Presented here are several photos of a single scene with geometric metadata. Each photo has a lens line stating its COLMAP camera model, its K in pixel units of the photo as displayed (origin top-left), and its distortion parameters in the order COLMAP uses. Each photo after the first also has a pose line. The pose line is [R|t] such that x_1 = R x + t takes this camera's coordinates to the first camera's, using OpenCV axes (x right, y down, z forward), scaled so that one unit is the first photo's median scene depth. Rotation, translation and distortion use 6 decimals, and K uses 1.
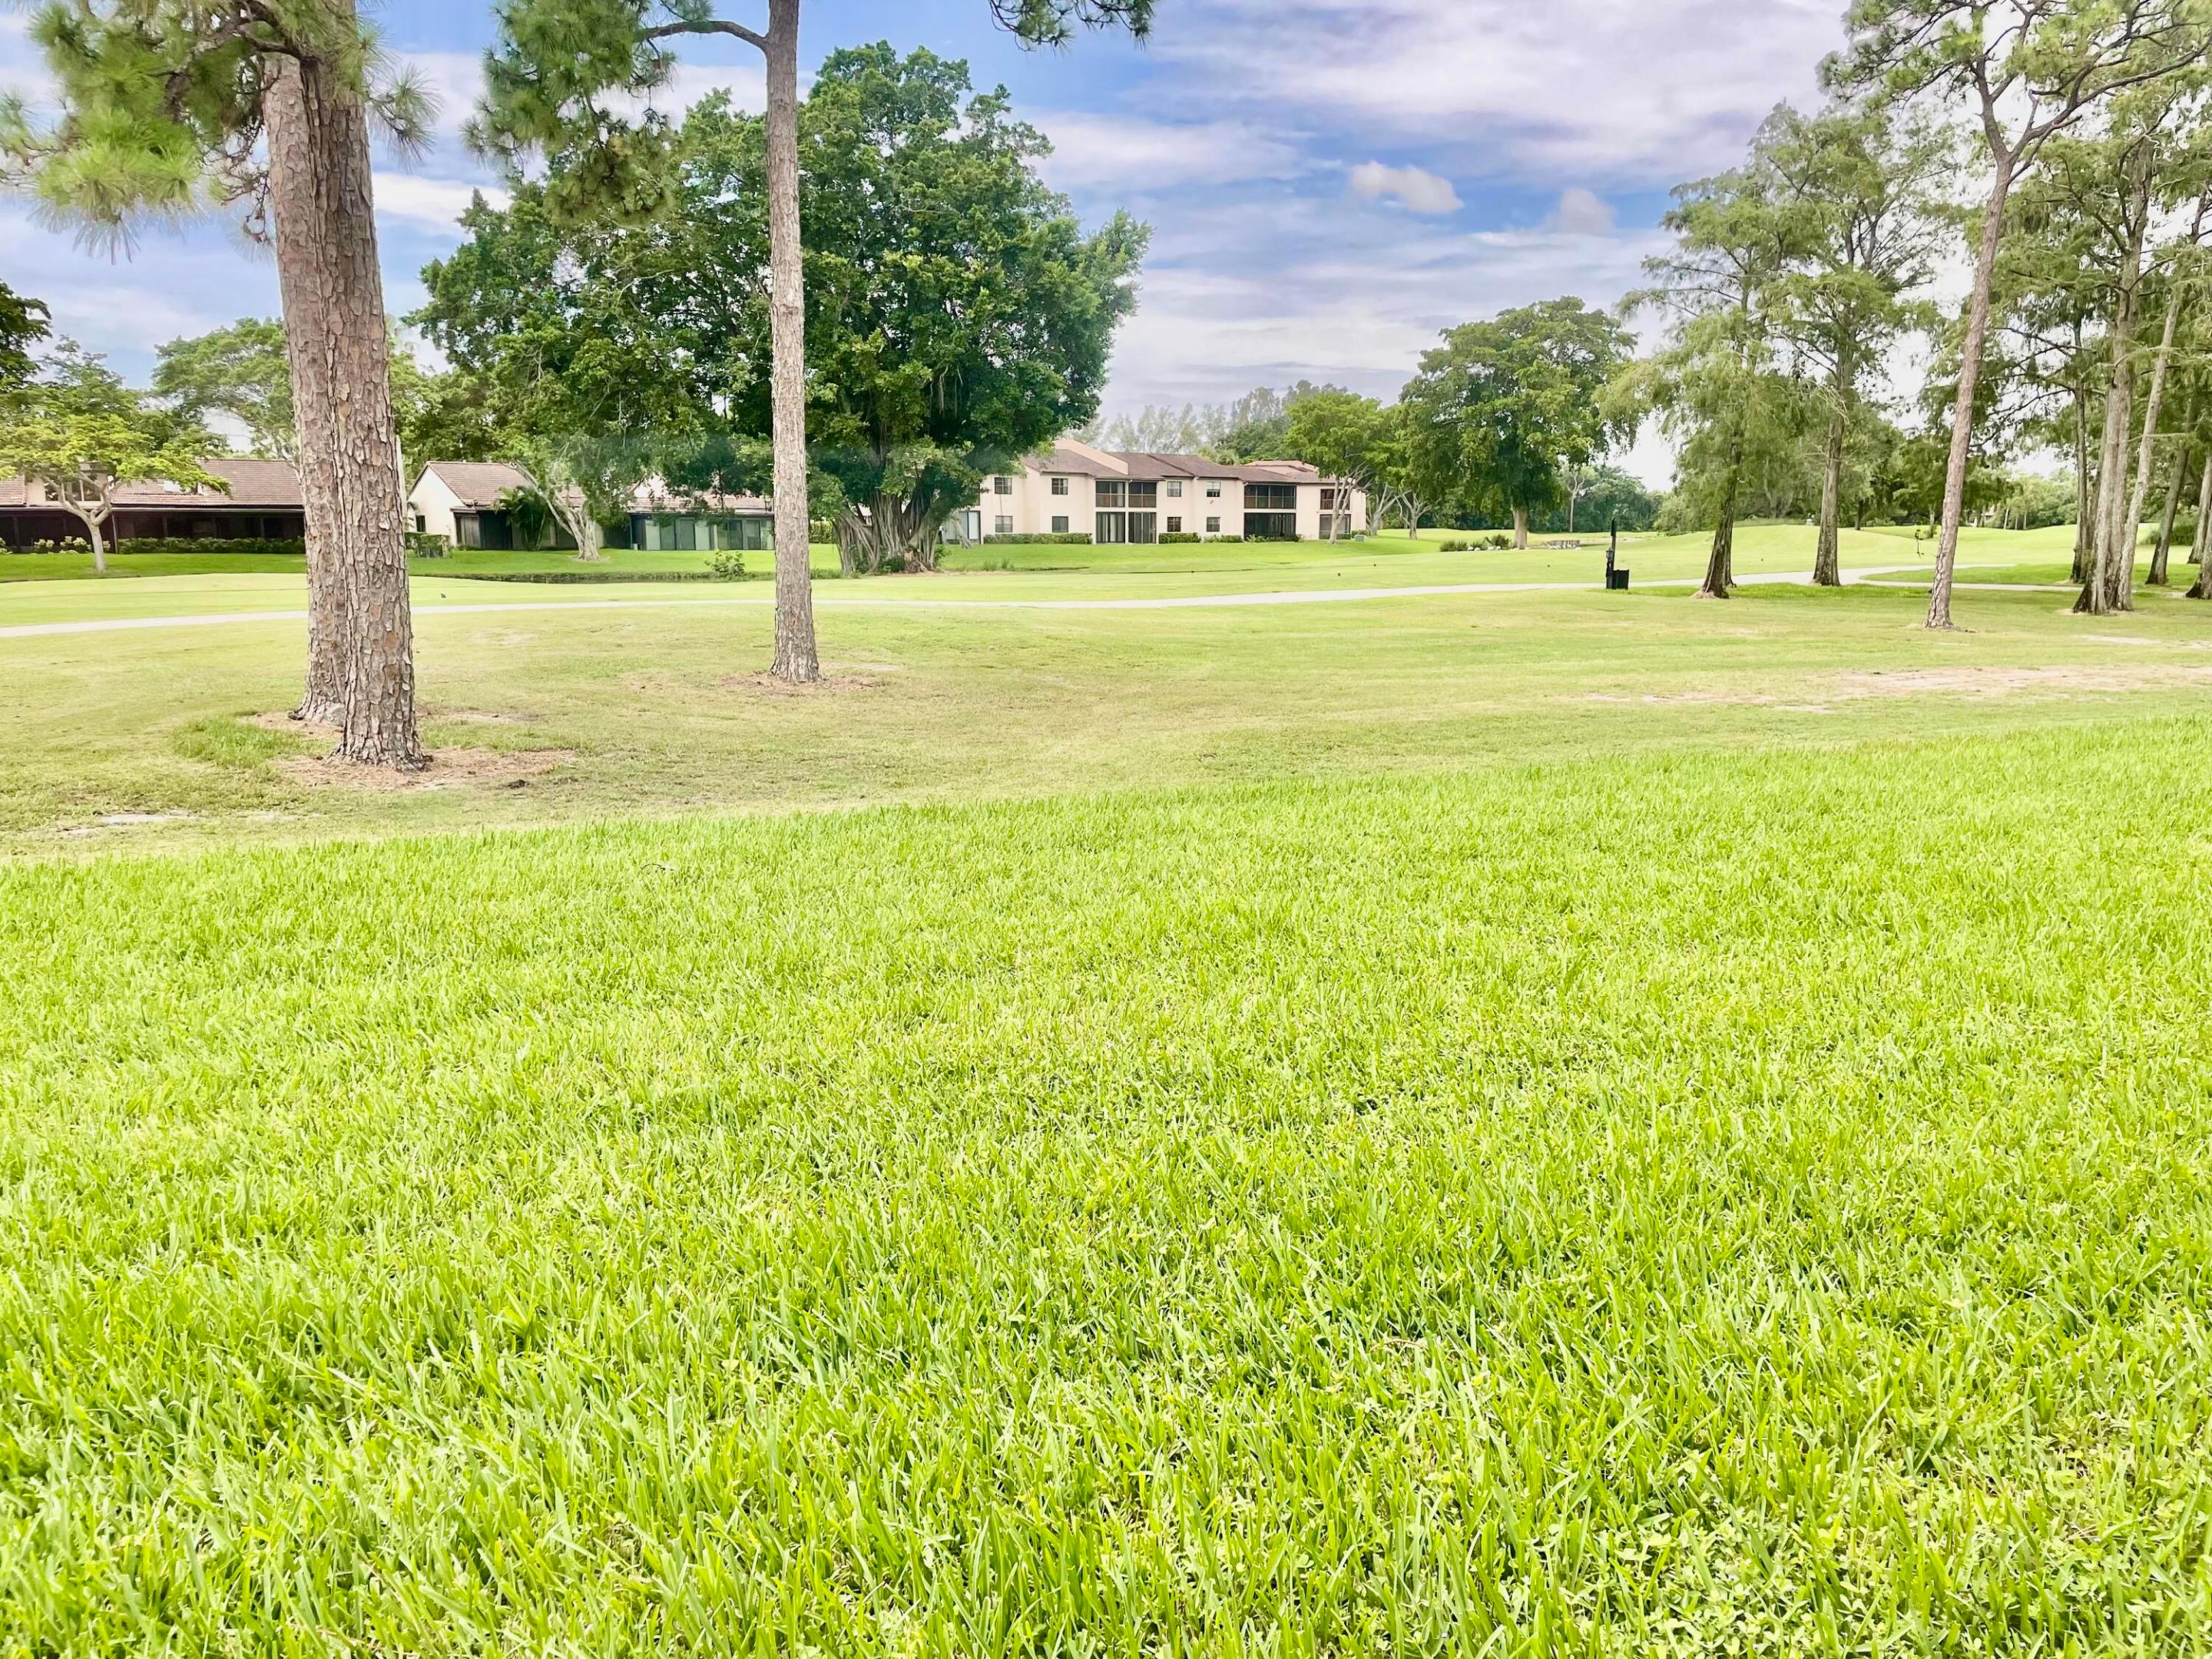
lens RADIAL K [[1670.1, 0, 1112.9], [0, 1670.1, 846.0], [0, 0, 1]] dist [0.090112, -0.114697]
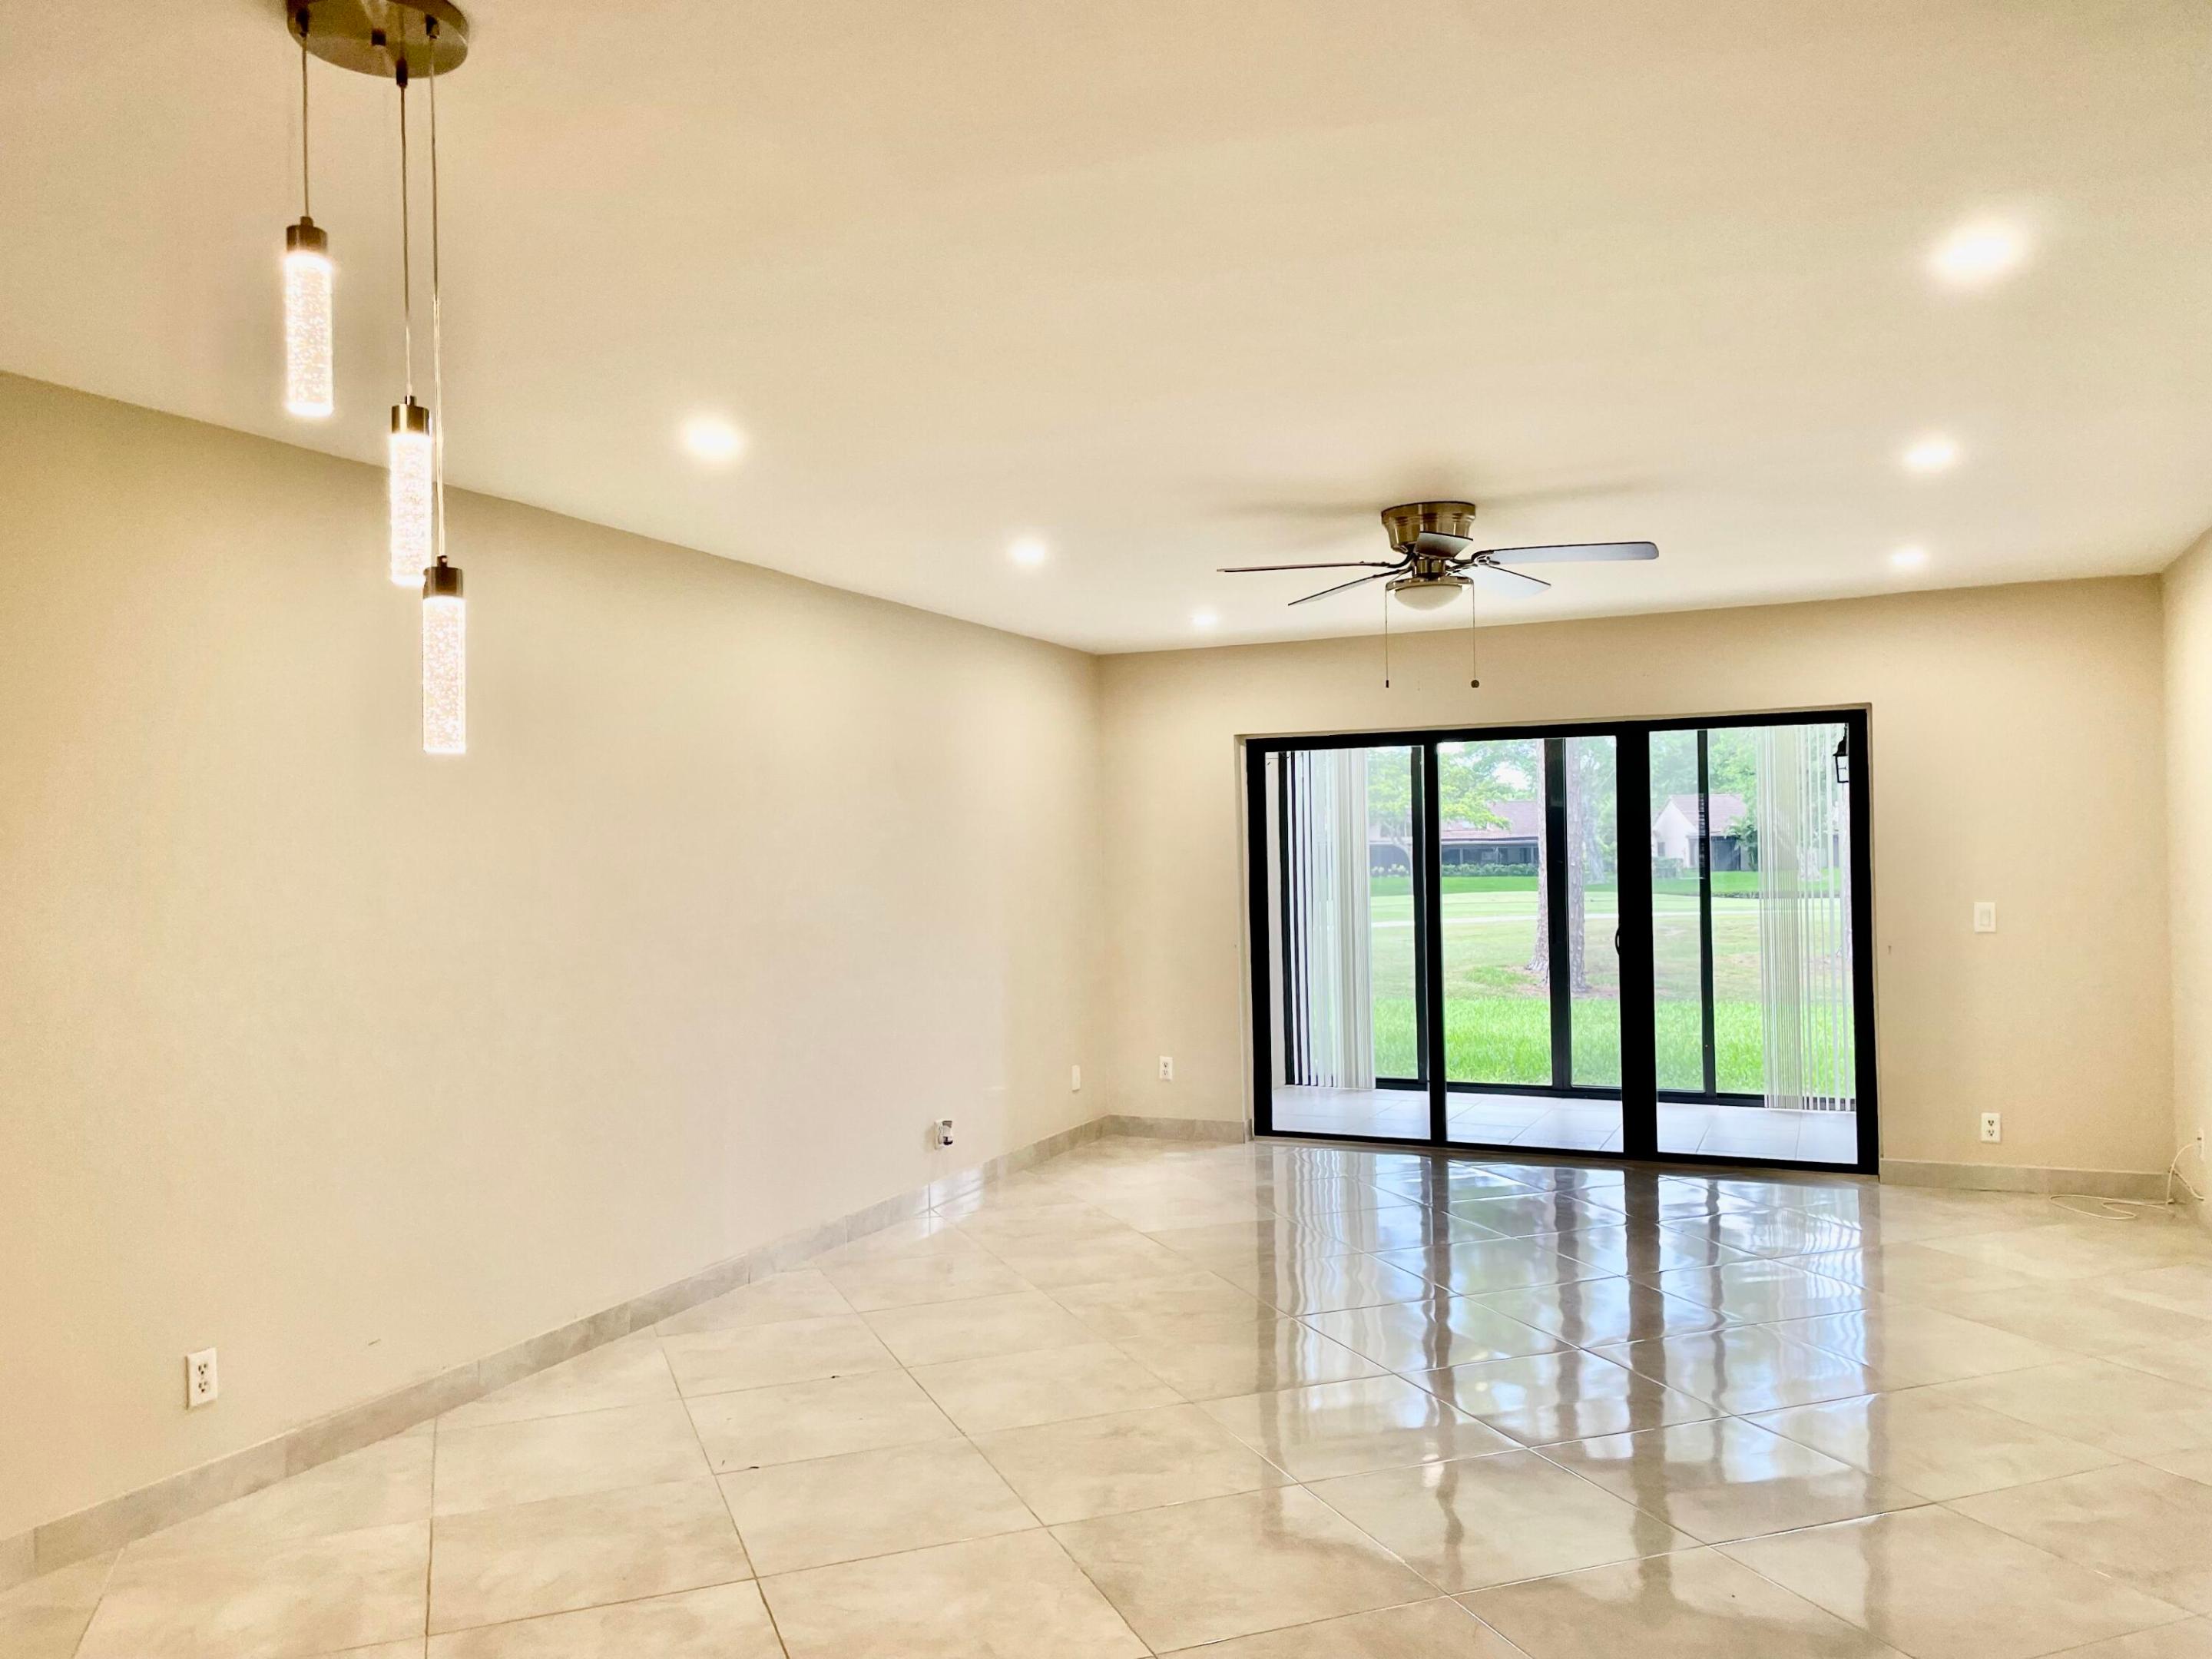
lens RADIAL K [[1670.1, 0, 1088.6], [0, 1670.1, 841.7], [0, 0, 1]] dist [0.090112, -0.114697]
pose [[0.752604, -0.019503, -0.658185, 0.082760], [-0.105105, 0.983188, -0.149316, 0.025752], [0.650031, 0.181554, 0.737901, -0.154692]]
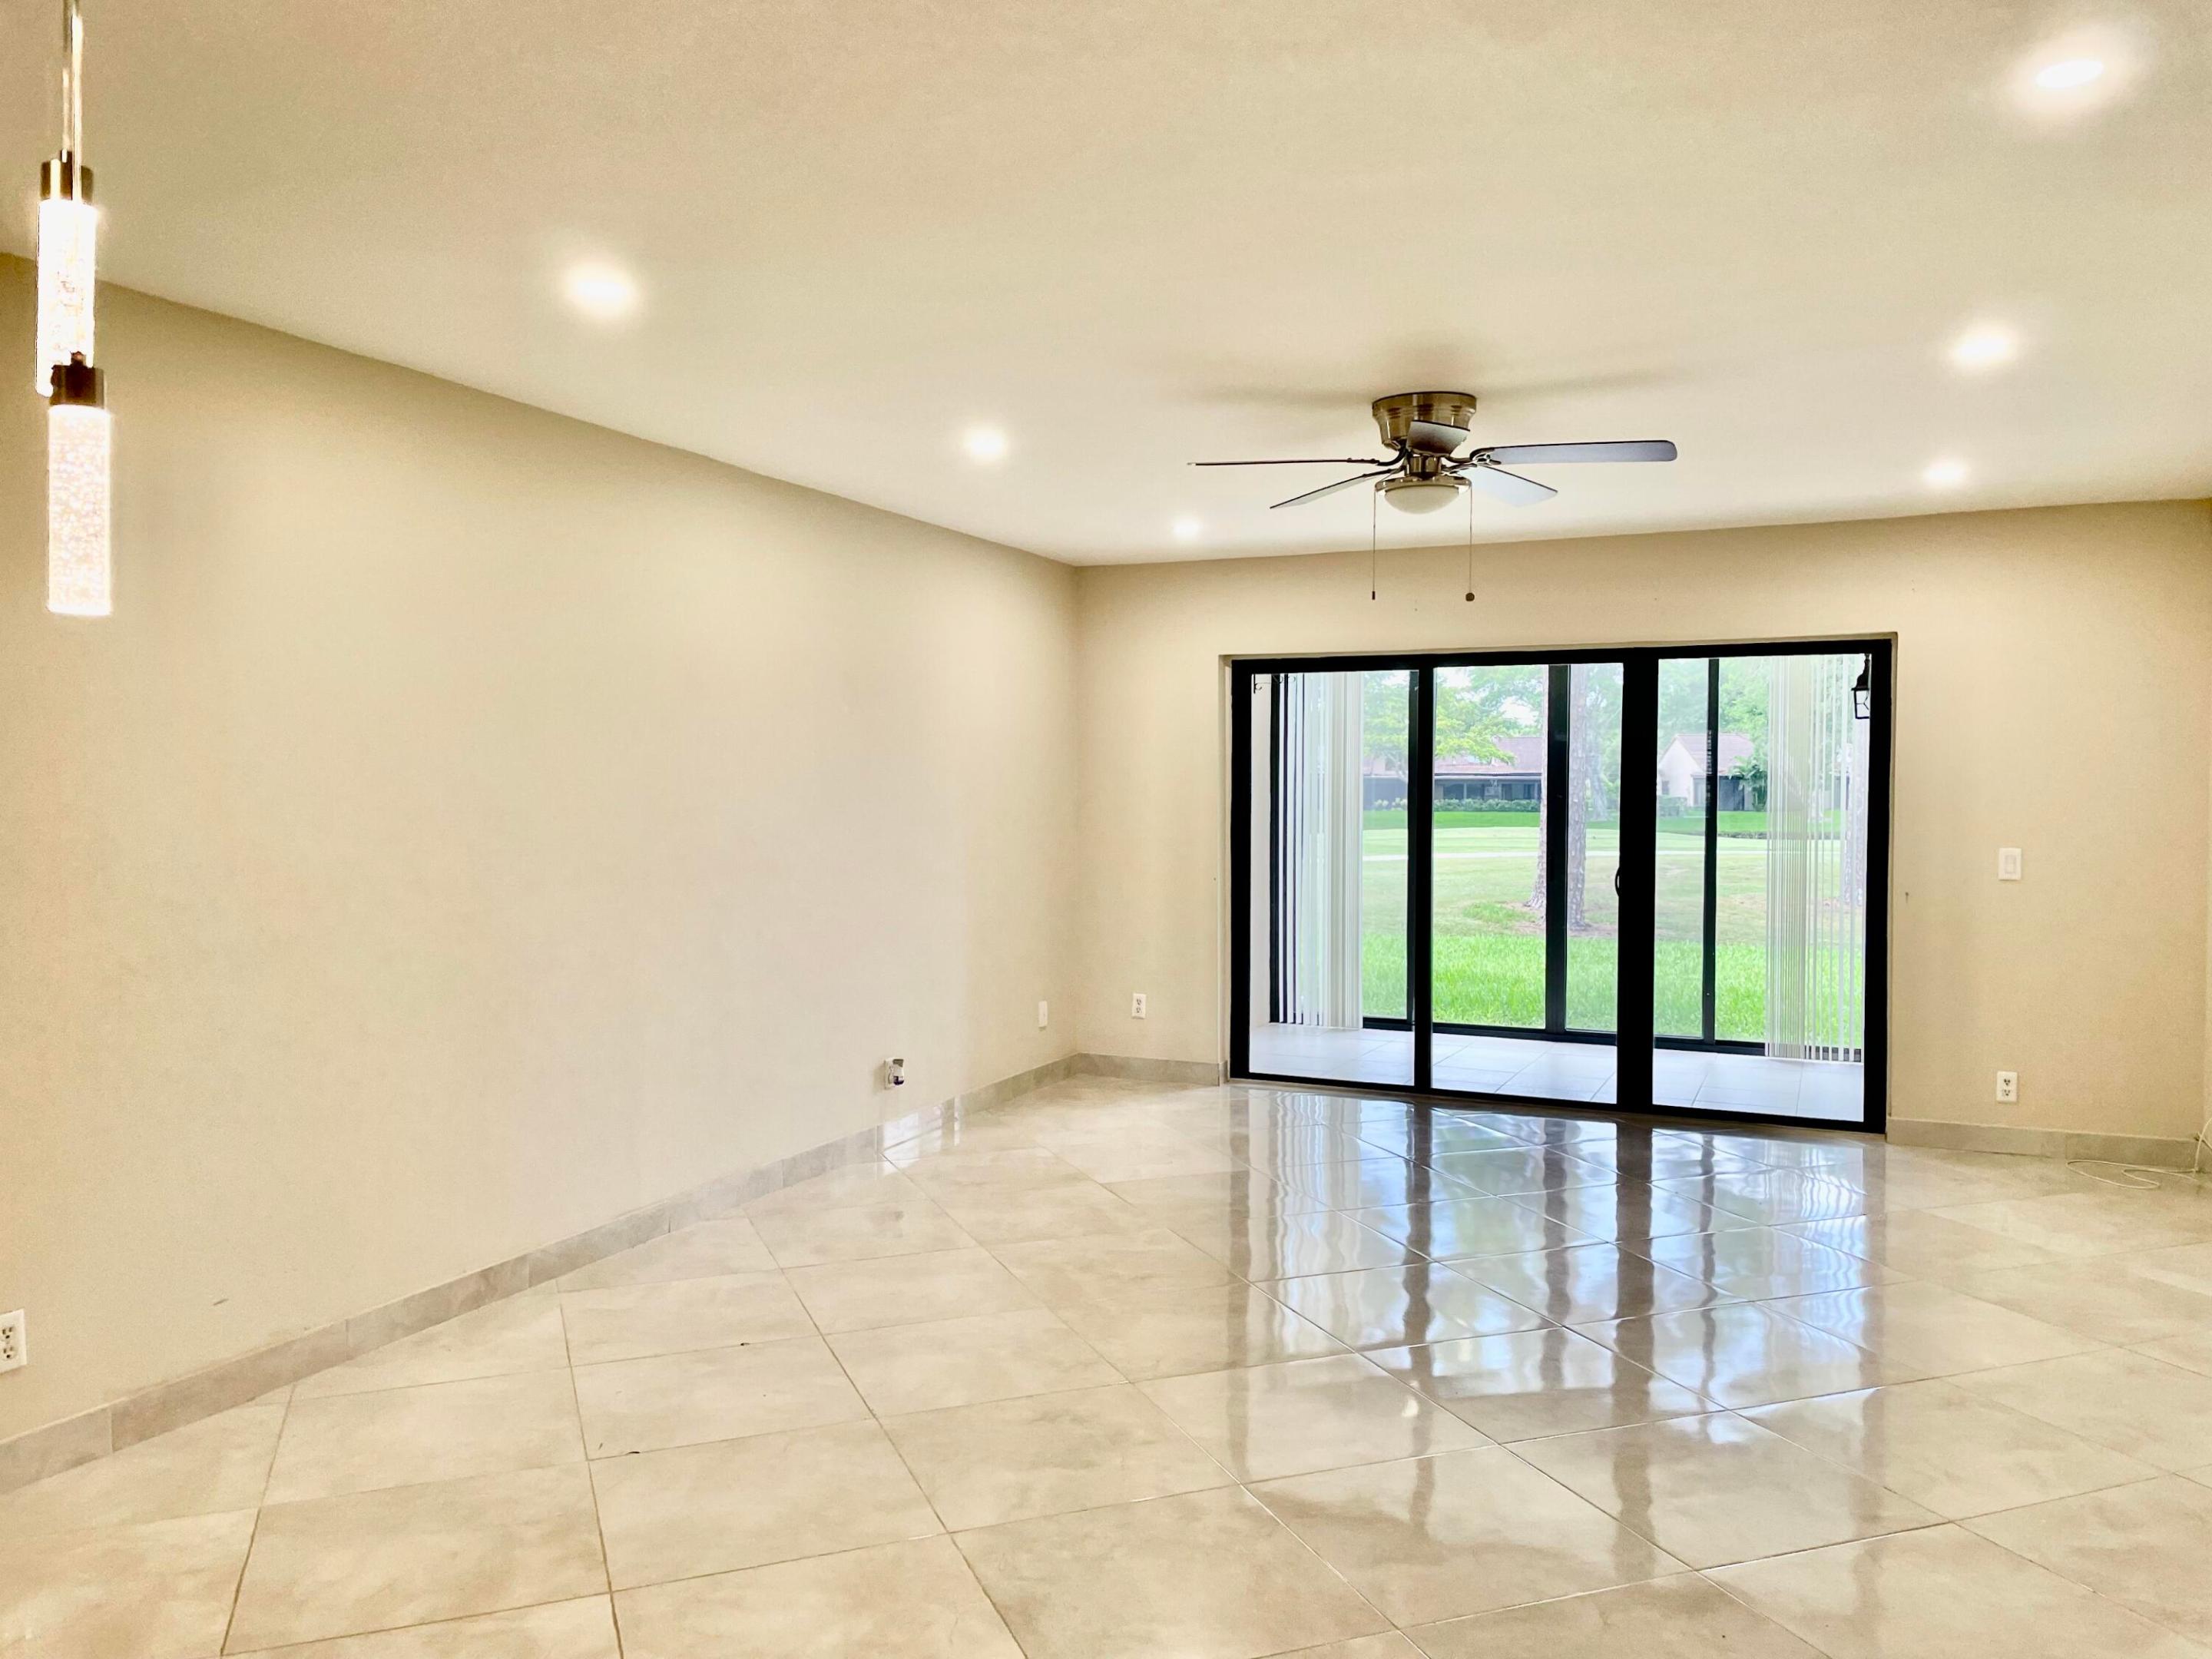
lens RADIAL K [[1670.1, 0, 1101.0], [0, 1670.1, 828.5], [0, 0, 1]] dist [0.090112, -0.114697]
pose [[0.755603, 0.019563, -0.654738, 0.079782], [-0.124977, 0.985497, -0.114785, 0.024664], [0.642997, 0.168559, 0.747090, -0.147859]]
